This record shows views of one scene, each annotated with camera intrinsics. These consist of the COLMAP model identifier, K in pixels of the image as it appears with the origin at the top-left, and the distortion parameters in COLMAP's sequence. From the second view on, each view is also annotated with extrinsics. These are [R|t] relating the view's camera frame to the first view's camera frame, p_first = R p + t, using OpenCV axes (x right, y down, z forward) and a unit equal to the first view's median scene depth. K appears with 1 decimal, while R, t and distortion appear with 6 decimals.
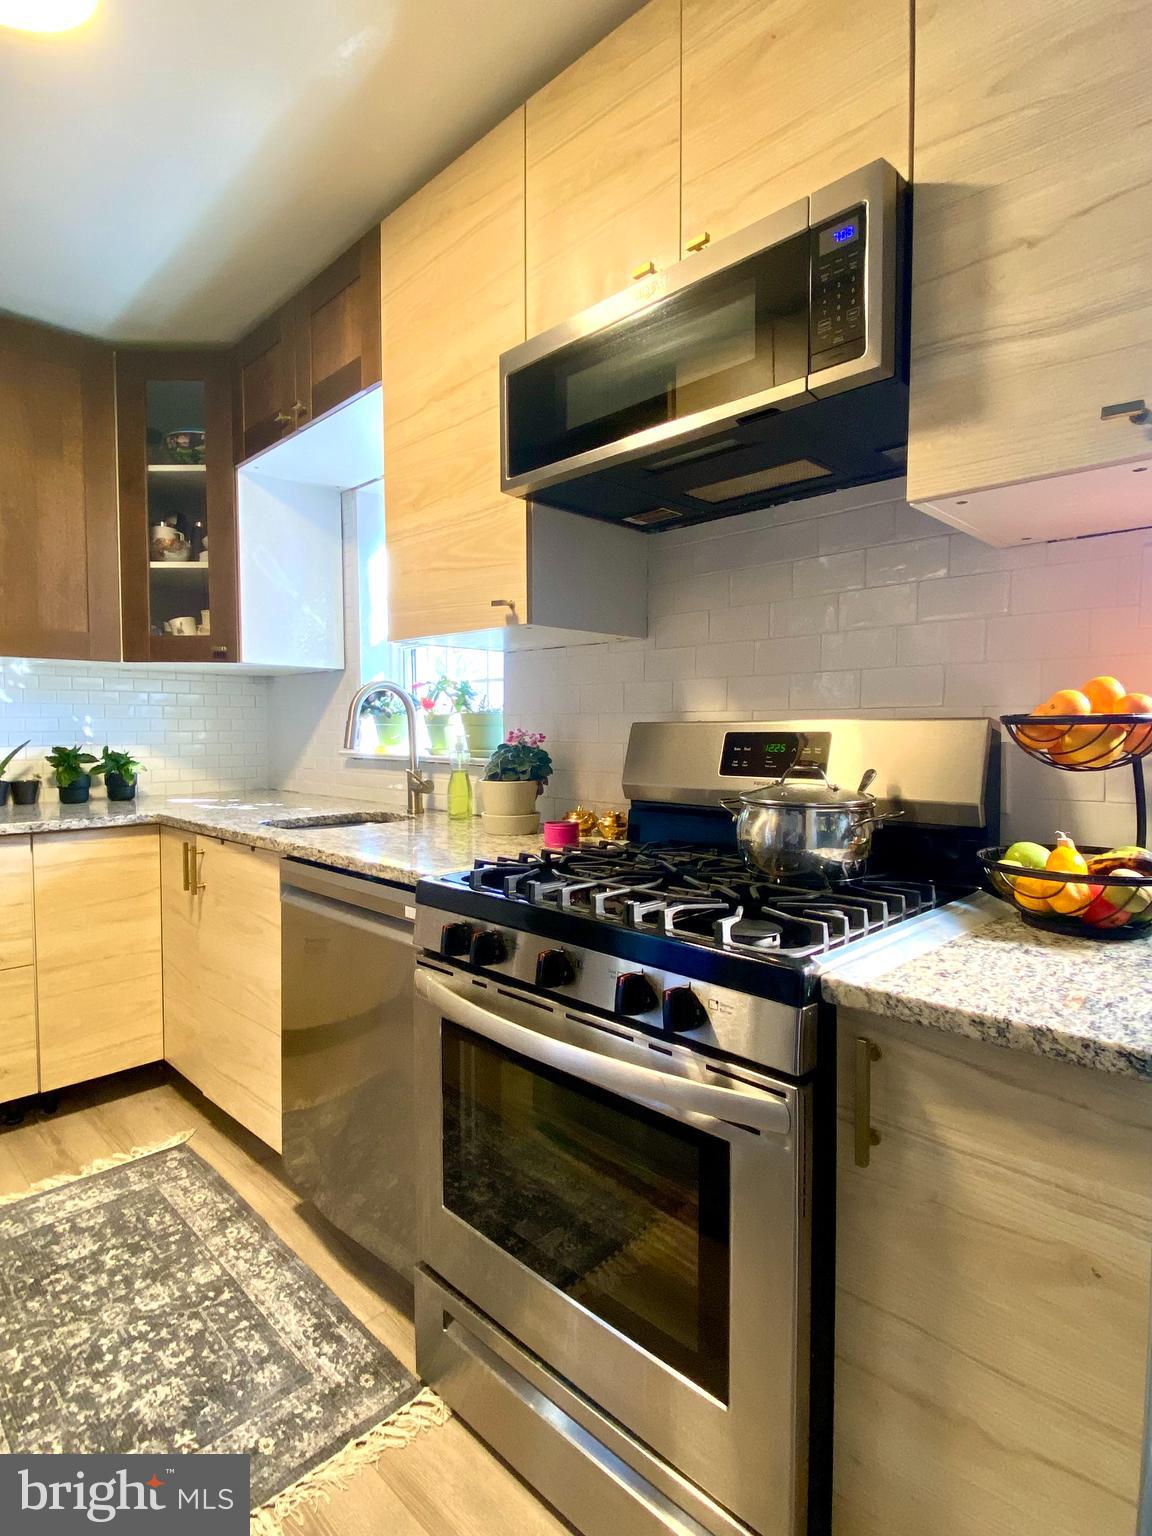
lens RADIAL K [[764.6, 0, 576.0], [0, 764.6, 768.0], [0, 0, 1]] dist [-0.000387, -0.000084]
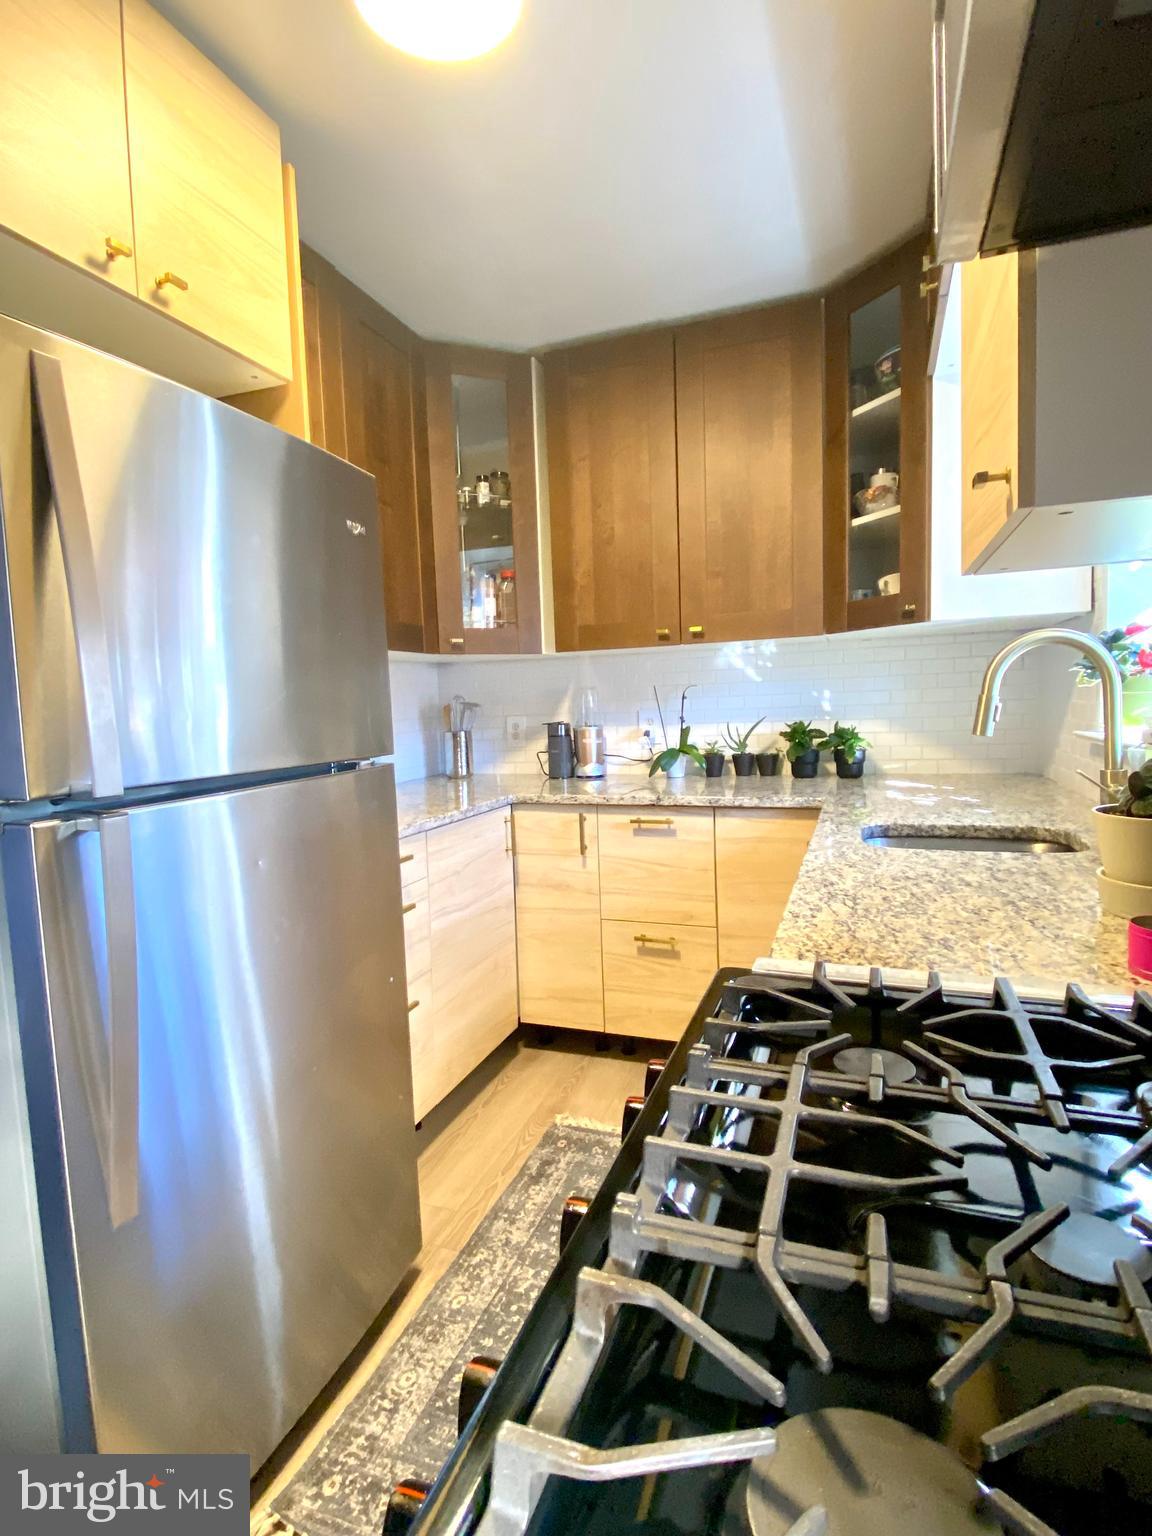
lens RADIAL K [[779.9, 0, 576.0], [0, 779.9, 768.0], [0, 0, 1]] dist [0.001206, -0.000166]
pose [[0.385269, 0.066506, -0.920405, 0.186293], [-0.011983, 0.997676, 0.067073, -0.034133], [0.922727, -0.014812, 0.385170, 0.336894]]
